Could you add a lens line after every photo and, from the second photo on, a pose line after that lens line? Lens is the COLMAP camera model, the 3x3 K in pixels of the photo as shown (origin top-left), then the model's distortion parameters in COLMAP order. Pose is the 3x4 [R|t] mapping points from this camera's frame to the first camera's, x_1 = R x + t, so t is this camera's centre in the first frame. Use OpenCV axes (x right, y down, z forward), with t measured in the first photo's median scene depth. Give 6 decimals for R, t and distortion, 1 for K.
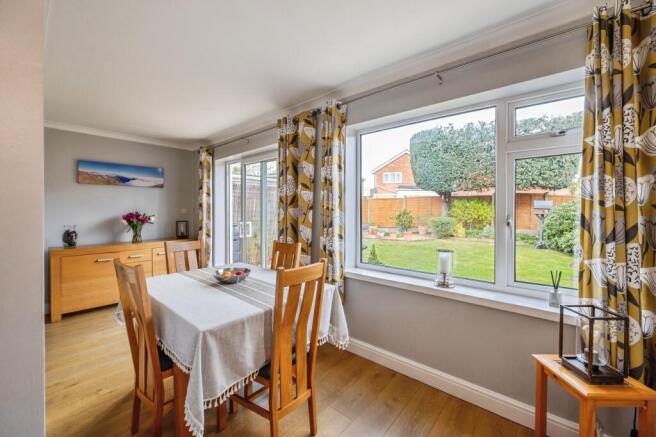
lens RADIAL K [[262.2, 0, 328.1], [0, 262.2, 213.5], [0, 0, 1]] dist [0.001884, -0.000318]
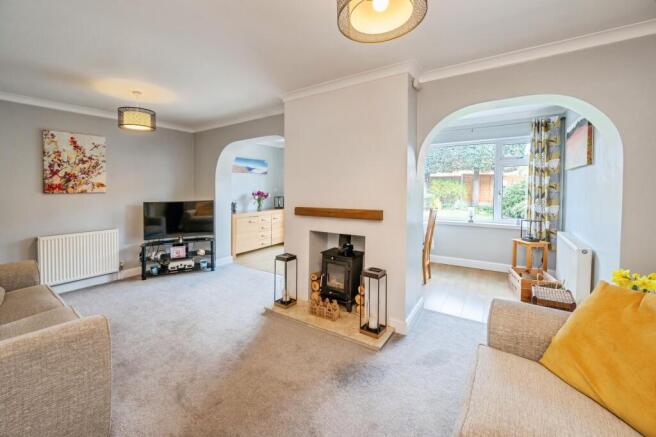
lens RADIAL K [[262.2, 0, 320.6], [0, 262.2, 200.1], [0, 0, 1]] dist [0.001884, -0.000318]
pose [[0.994413, -0.010751, 0.105007, -0.627787], [0.007459, 0.999470, 0.031688, 0.005050], [-0.105292, -0.030728, 0.993967, -0.636383]]
